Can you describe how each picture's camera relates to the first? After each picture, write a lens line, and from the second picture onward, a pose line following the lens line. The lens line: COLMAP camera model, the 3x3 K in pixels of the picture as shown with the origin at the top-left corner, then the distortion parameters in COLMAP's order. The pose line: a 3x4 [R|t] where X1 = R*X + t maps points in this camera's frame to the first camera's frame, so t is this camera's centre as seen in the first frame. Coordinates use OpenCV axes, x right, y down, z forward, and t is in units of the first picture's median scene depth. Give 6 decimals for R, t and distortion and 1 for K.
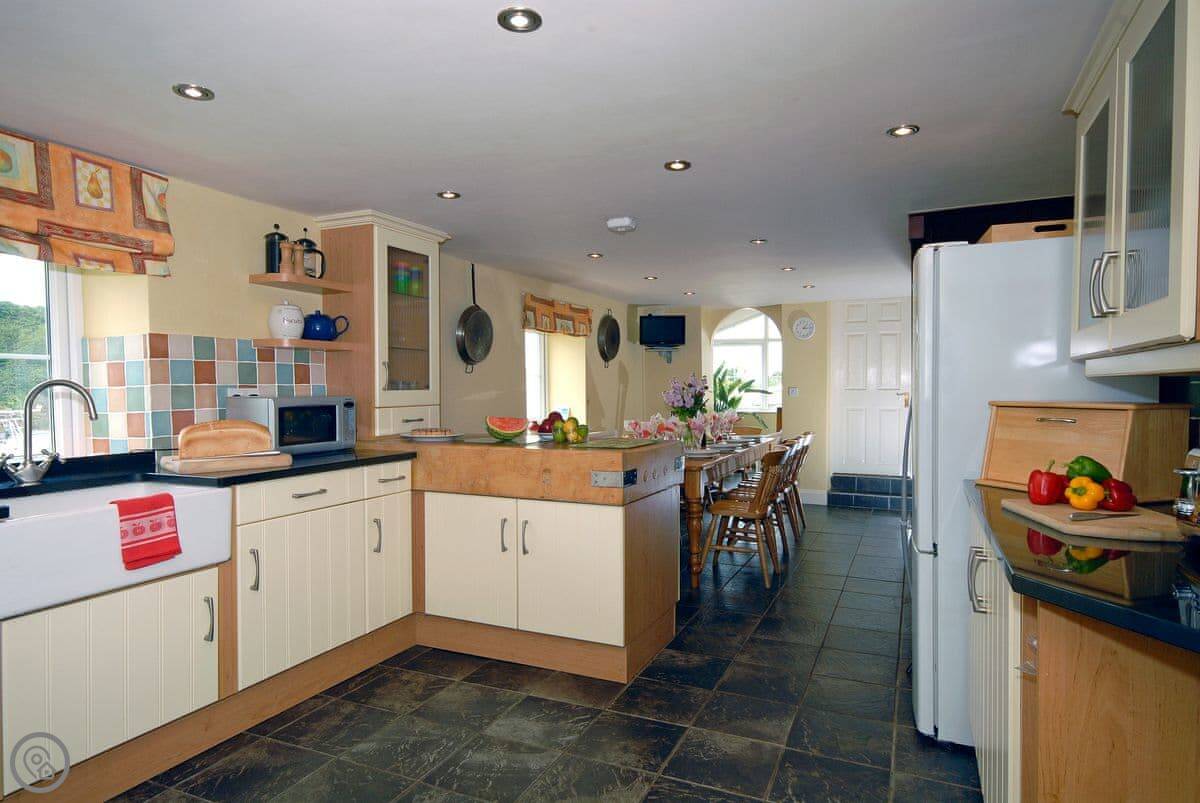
lens RADIAL K [[642.8, 0, 600.0], [0, 642.8, 401.5], [0, 0, 1]] dist [0.044300, -0.000023]
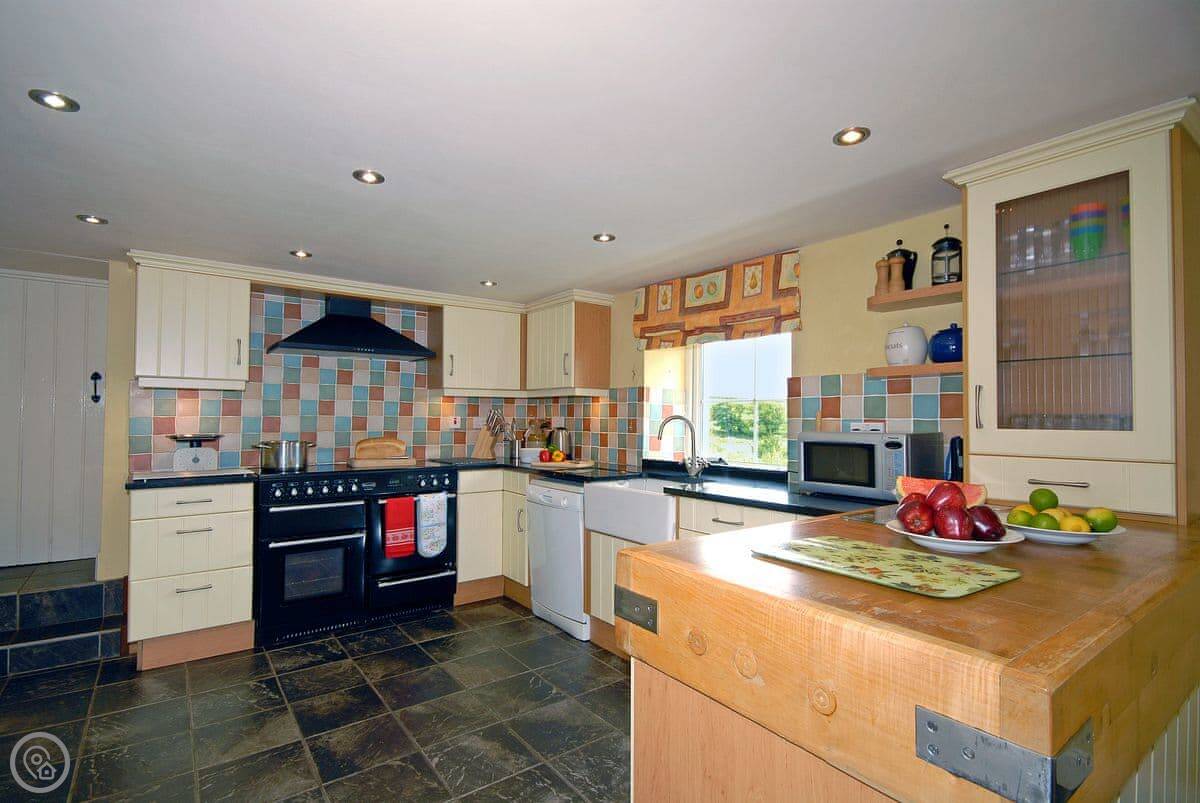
lens RADIAL K [[571.4, 0, 600.0], [0, 571.4, 401.5], [0, 0, 1]] dist [-0.000924, -0.000056]
pose [[-0.459227, -0.025041, -0.887966, 0.536653], [-0.028249, 0.999509, -0.013577, -0.039098], [0.887870, 0.018849, -0.459709, 1.401922]]
